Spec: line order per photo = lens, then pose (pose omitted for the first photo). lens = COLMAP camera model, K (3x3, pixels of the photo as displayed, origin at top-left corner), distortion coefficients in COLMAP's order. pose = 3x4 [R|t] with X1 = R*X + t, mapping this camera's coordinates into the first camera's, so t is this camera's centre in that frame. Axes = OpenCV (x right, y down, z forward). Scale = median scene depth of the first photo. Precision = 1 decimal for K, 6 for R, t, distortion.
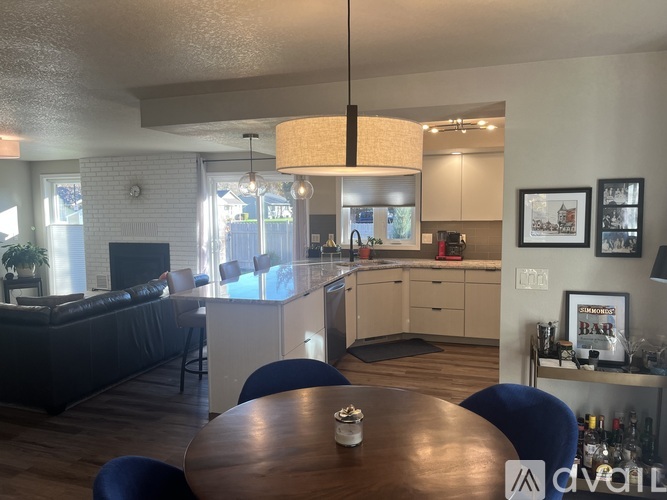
lens RADIAL K [[504.1, 0, 333.5], [0, 504.1, 250.0], [0, 0, 1]] dist [0.088727, -0.130837]
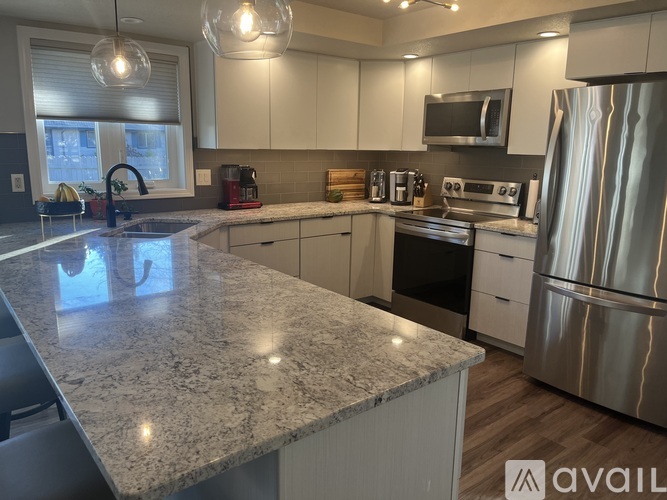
lens RADIAL K [[504.1, 0, 333.5], [0, 504.1, 250.0], [0, 0, 1]] dist [0.088727, -0.130837]
pose [[0.542716, -0.152597, 0.825938, -0.293171], [0.047242, 0.987347, 0.151376, -0.023425], [-0.838586, -0.043135, 0.543058, 0.563597]]
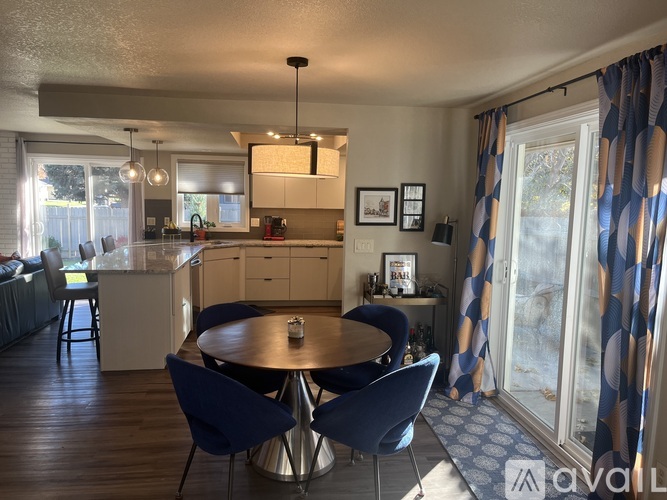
lens RADIAL K [[504.1, 0, 333.5], [0, 504.1, 250.0], [0, 0, 1]] dist [0.088727, -0.130837]
pose [[0.902588, -0.016993, 0.430171, -0.177818], [0.006688, 0.999654, 0.025455, 0.014844], [-0.430454, -0.020098, 0.902388, -0.171921]]
